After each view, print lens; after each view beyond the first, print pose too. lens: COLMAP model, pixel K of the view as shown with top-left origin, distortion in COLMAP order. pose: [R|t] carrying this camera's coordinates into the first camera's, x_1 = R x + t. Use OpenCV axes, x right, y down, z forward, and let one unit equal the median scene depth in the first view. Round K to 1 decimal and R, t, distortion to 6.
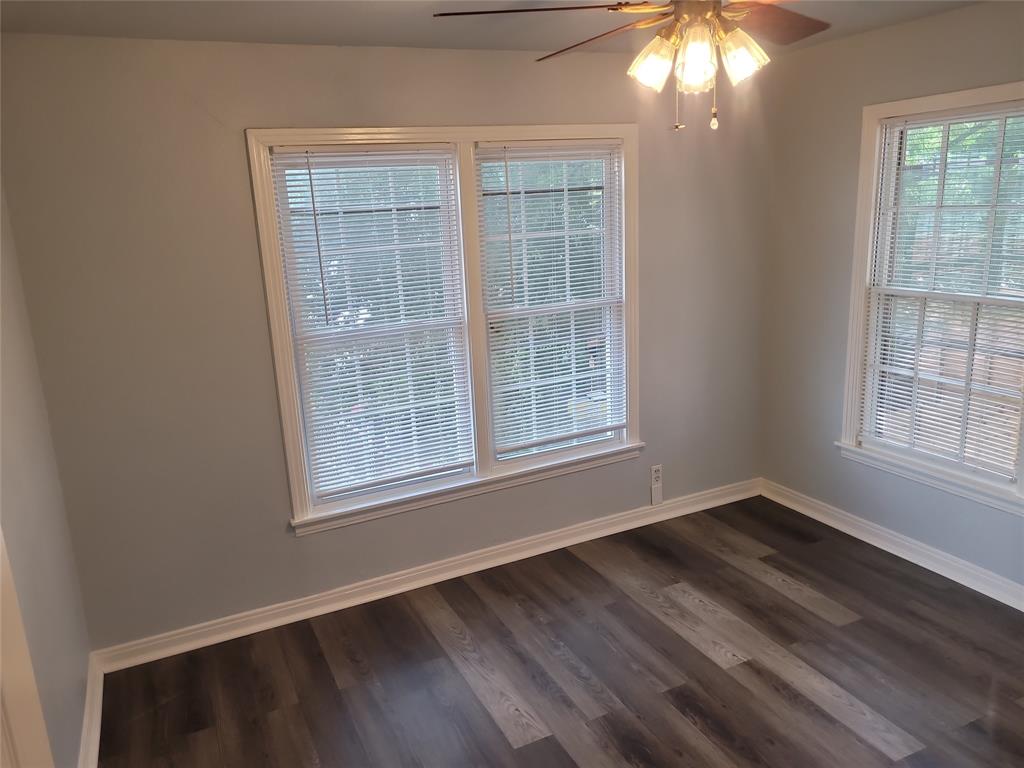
lens RADIAL K [[775.0, 0, 507.0], [0, 775.0, 388.3], [0, 0, 1]] dist [0.056297, -0.042834]
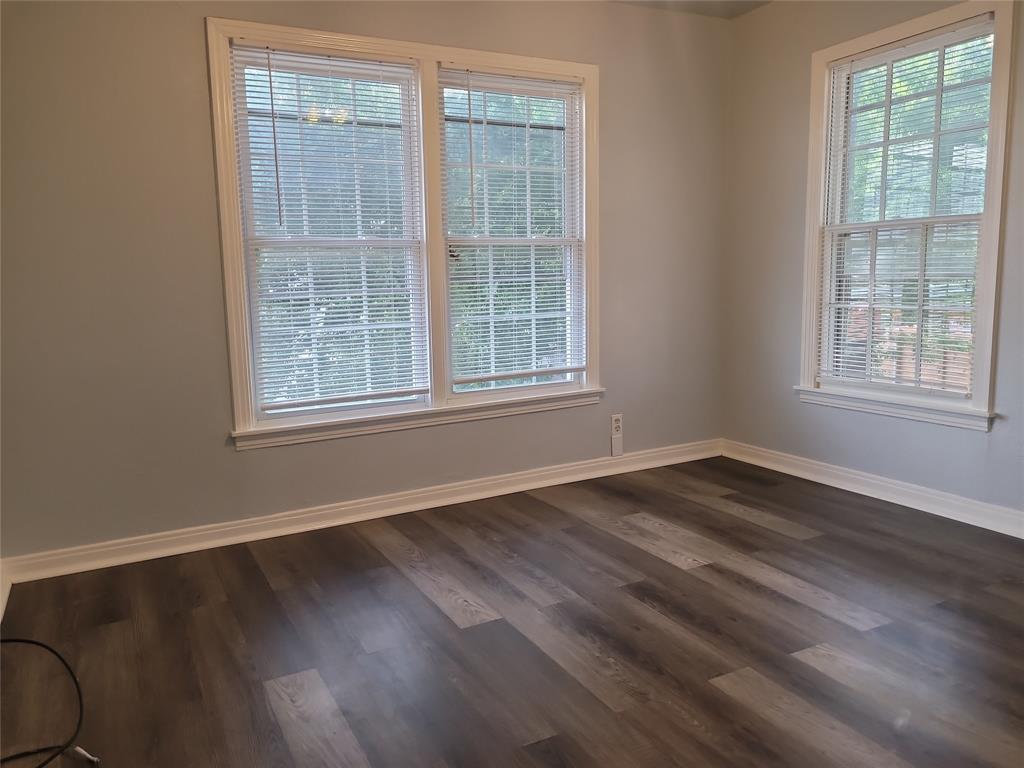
lens RADIAL K [[775.0, 0, 513.9], [0, 775.0, 391.4], [0, 0, 1]] dist [0.056297, -0.042834]
pose [[0.998462, 0.021974, 0.050904, 0.014669], [-0.015874, 0.992973, -0.117270, 0.224377], [-0.053123, 0.116282, 0.991795, 0.038044]]
